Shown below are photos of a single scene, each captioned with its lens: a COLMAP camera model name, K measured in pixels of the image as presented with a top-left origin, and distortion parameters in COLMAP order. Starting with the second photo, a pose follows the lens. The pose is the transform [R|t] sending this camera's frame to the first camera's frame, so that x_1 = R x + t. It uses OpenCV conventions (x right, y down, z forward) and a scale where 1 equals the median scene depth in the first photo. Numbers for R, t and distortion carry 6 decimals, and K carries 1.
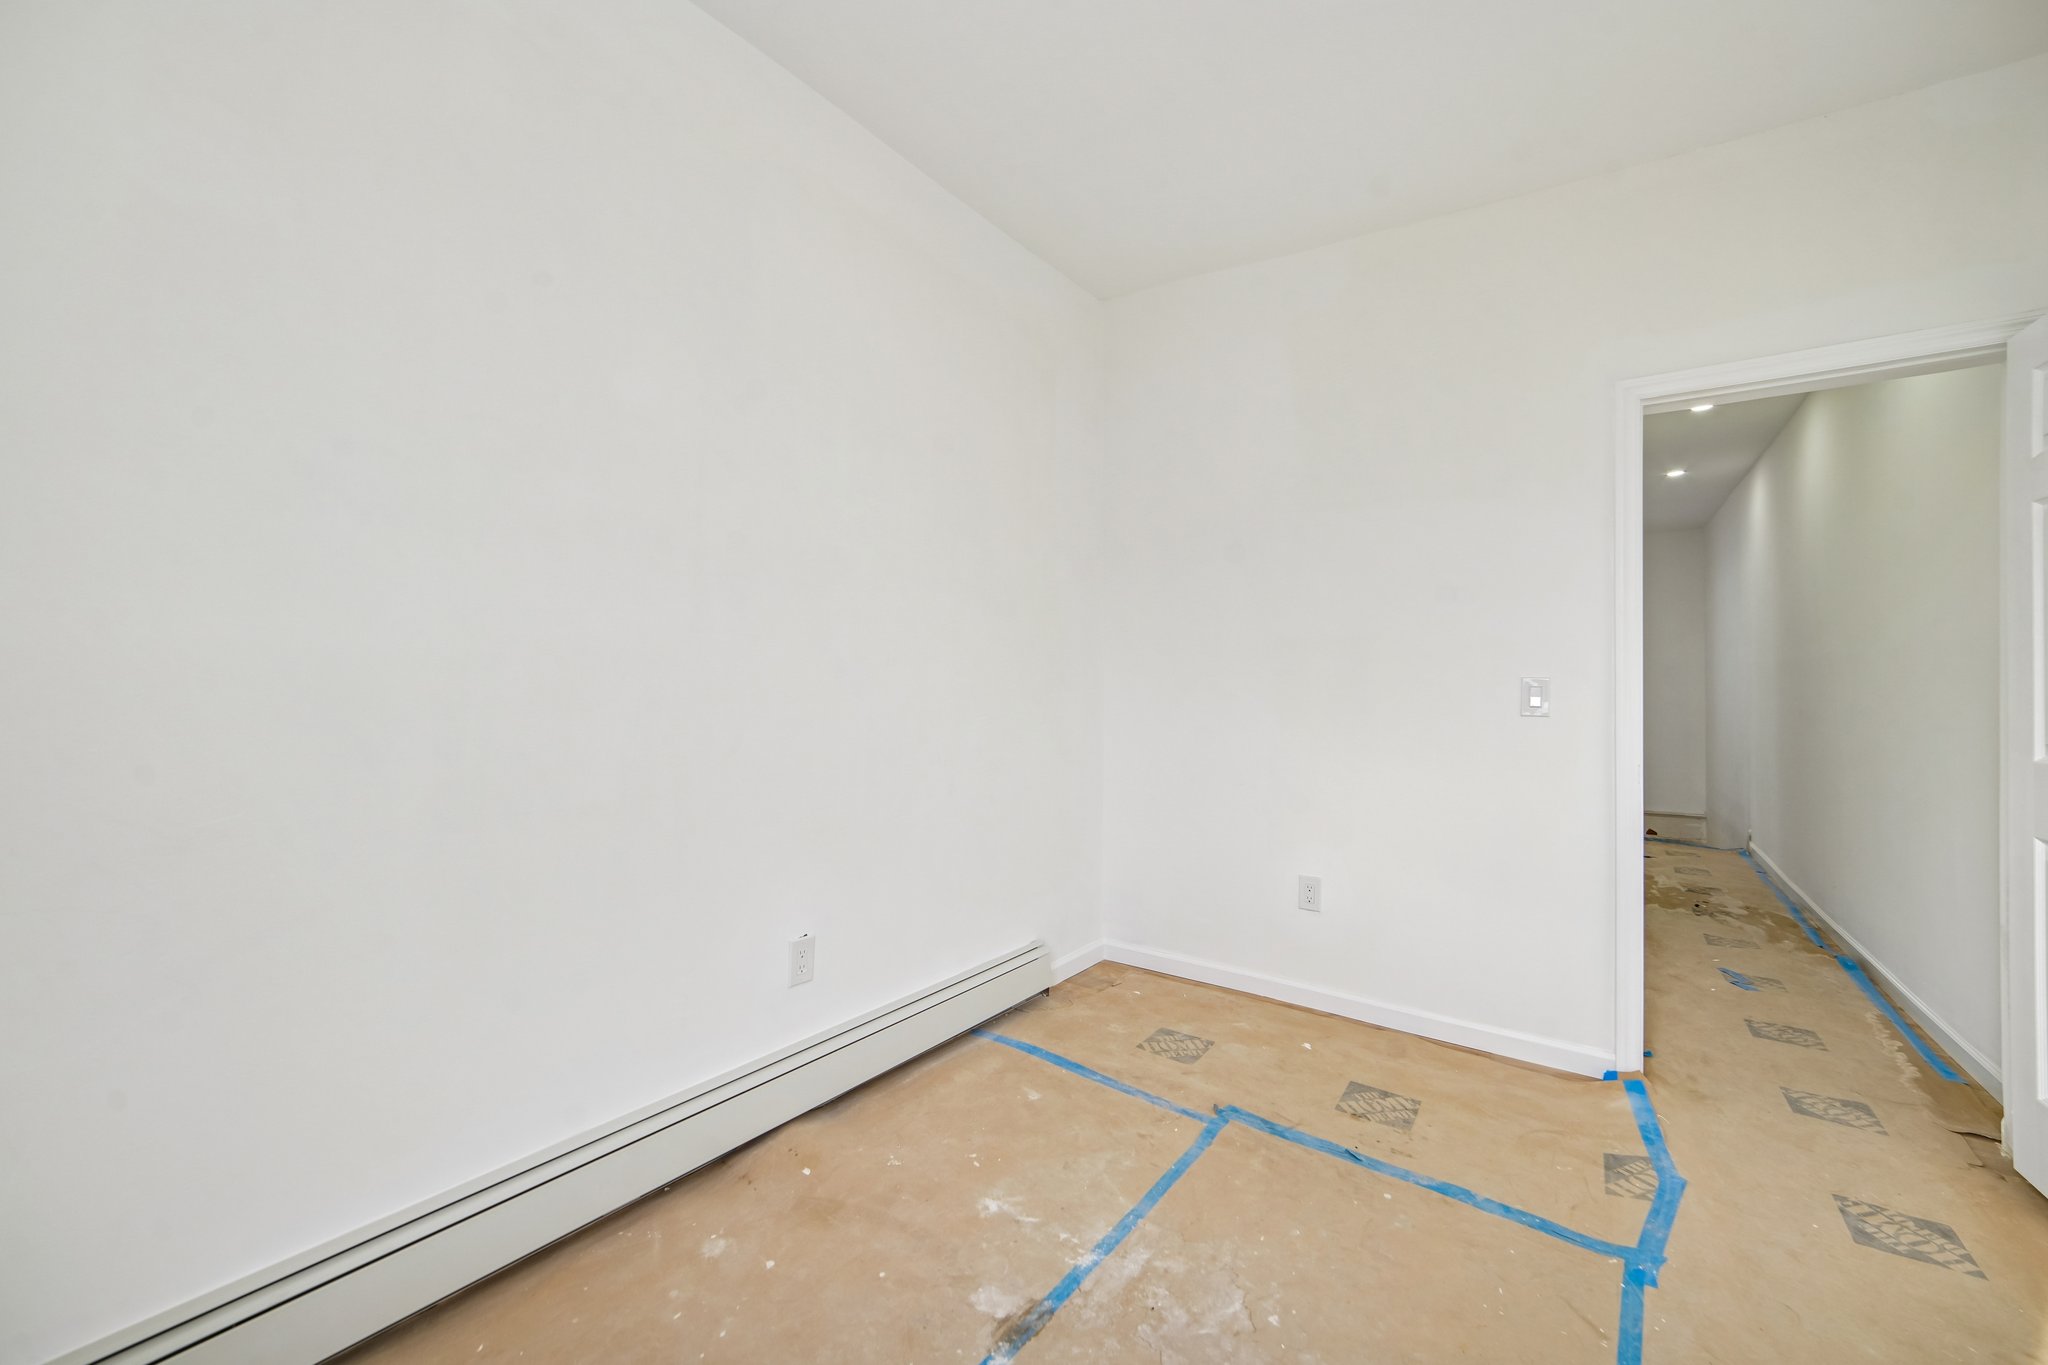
lens RADIAL K [[819.4, 0, 1013.8], [0, 819.4, 687.9], [0, 0, 1]] dist [-0.007432, 0.001442]
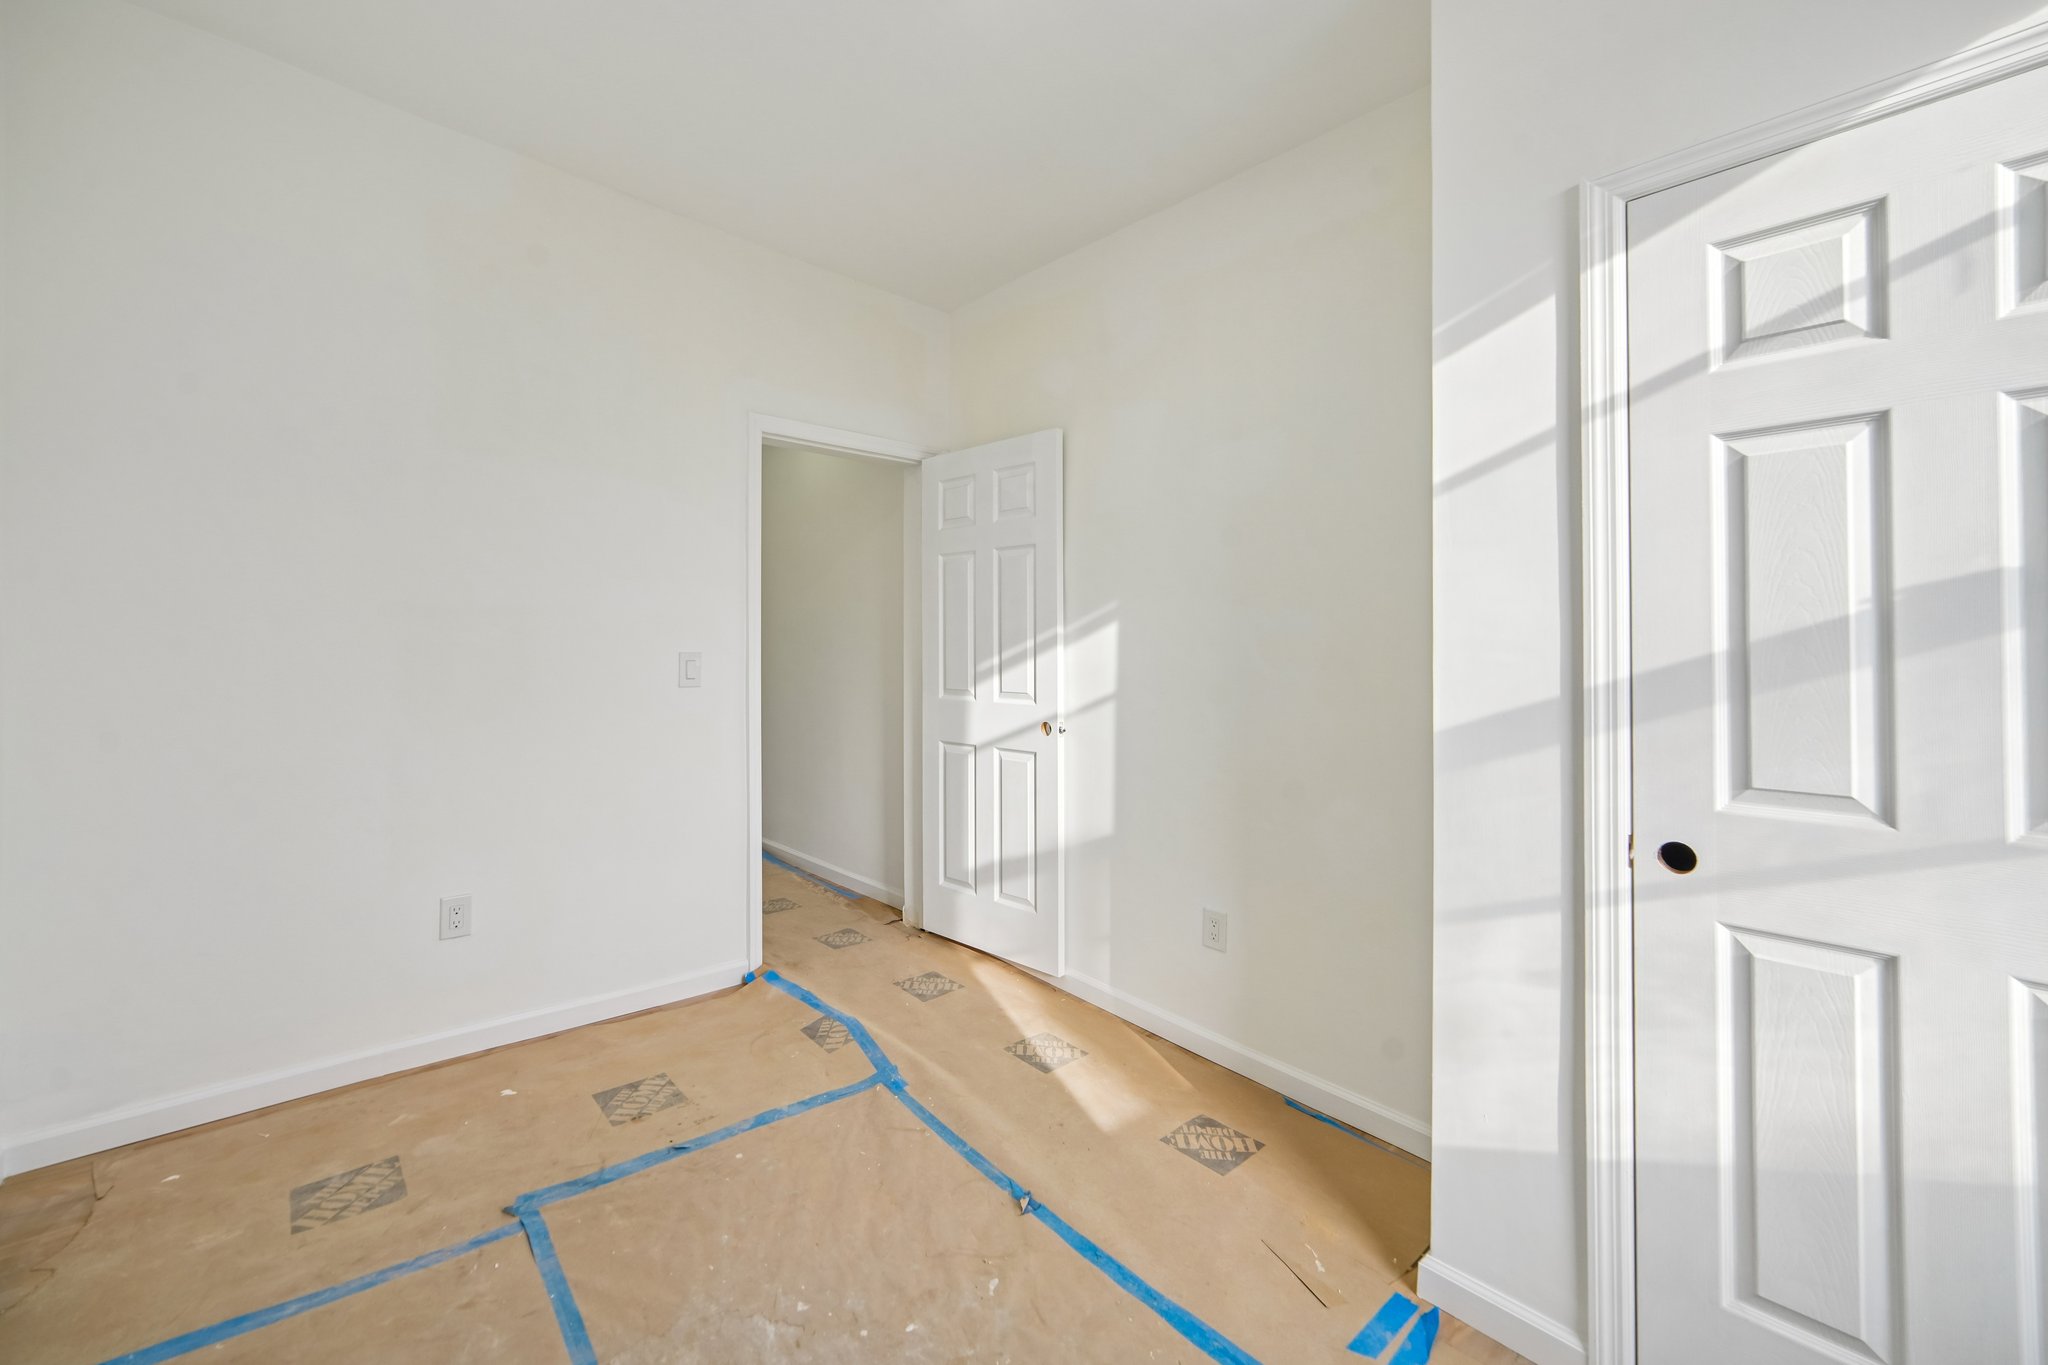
lens RADIAL K [[819.4, 0, 1029.4], [0, 819.4, 667.0], [0, 0, 1]] dist [-0.007432, 0.001442]
pose [[0.212218, -0.027316, 0.976840, -0.419424], [0.000725, 0.999613, 0.027795, -0.029591], [-0.977222, -0.005190, 0.212156, 0.371835]]
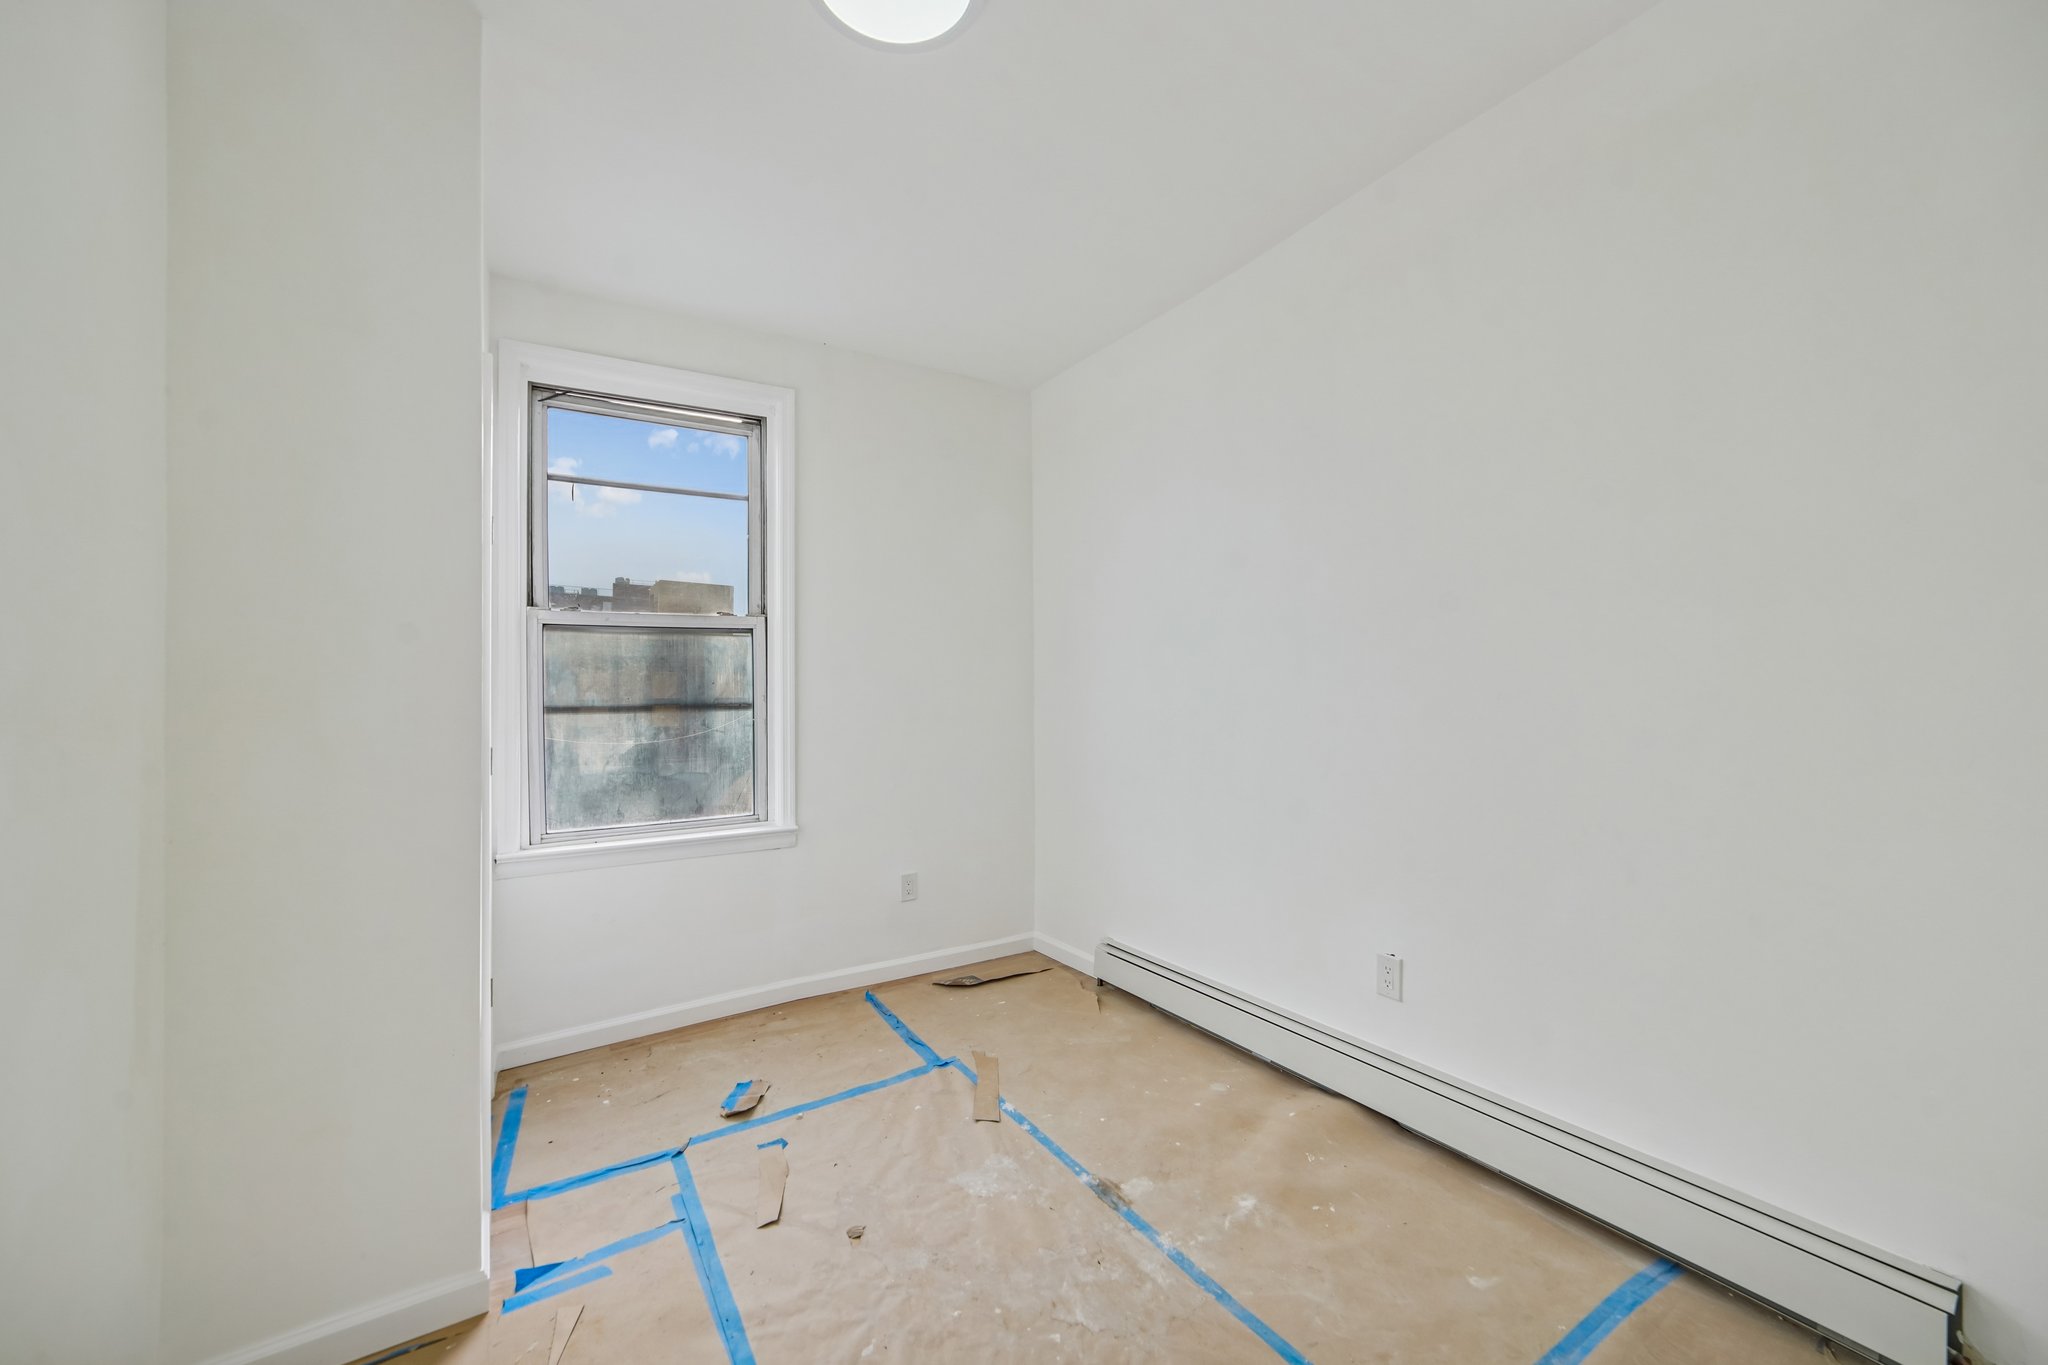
lens RADIAL K [[819.4, 0, 1030.5], [0, 819.4, 675.2], [0, 0, 1]] dist [-0.007432, 0.001442]
pose [[-0.375822, -0.032538, -0.926121, 0.954885], [-0.004085, 0.999432, -0.033456, -0.026922], [0.926683, -0.008790, -0.375741, 0.986056]]
